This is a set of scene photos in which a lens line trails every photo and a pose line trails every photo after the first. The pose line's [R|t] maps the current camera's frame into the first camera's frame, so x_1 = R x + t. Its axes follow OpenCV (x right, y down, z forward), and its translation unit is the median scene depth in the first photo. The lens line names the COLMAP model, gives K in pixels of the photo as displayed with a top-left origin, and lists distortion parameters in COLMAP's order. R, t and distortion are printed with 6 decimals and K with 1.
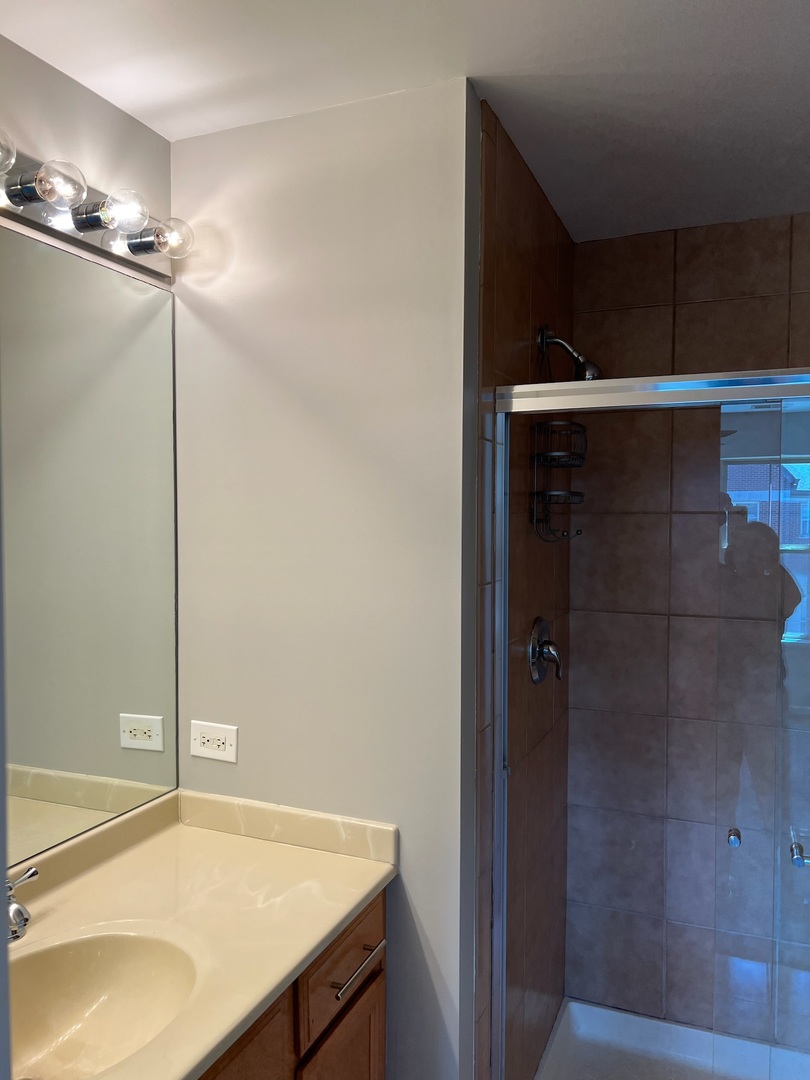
lens RADIAL K [[812.1, 0, 413.4], [0, 812.1, 536.4], [0, 0, 1]] dist [0.036745, -0.046900]
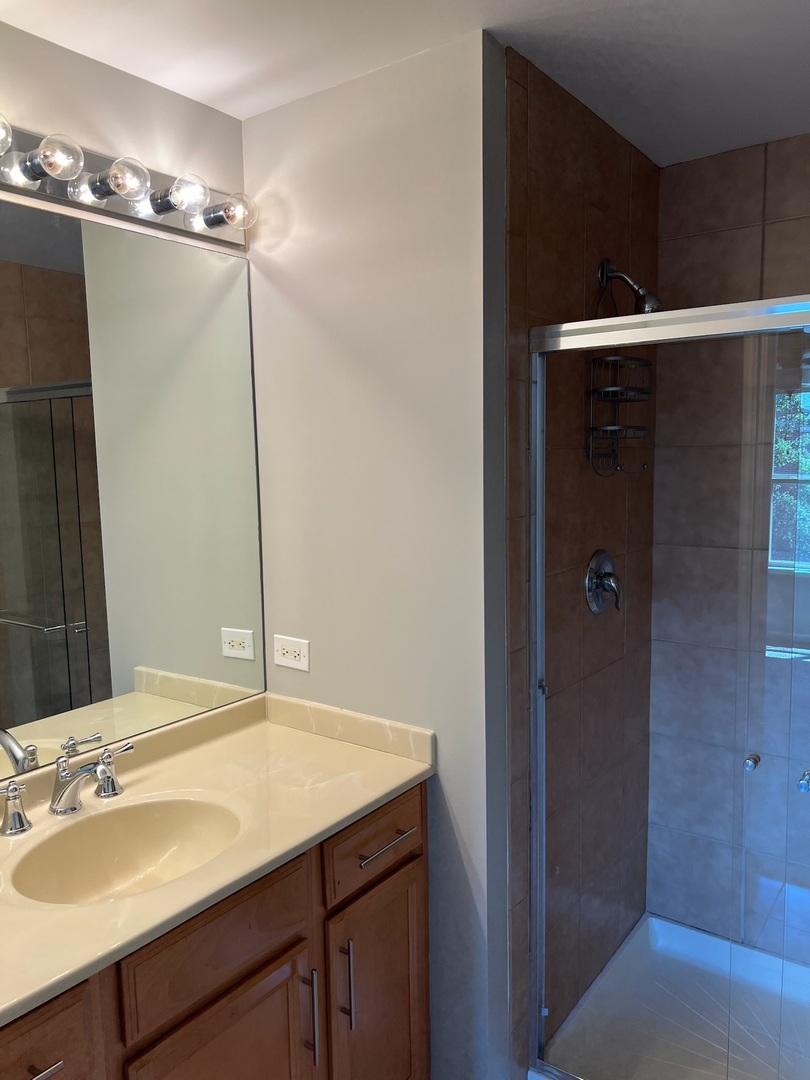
lens RADIAL K [[812.1, 0, 405.0], [0, 812.1, 534.2], [0, 0, 1]] dist [0.036745, -0.046900]
pose [[0.971373, 0.002739, -0.237542, 0.183671], [0.014946, 0.997248, 0.072617, 0.001528], [0.237087, -0.074088, 0.968659, -0.066704]]
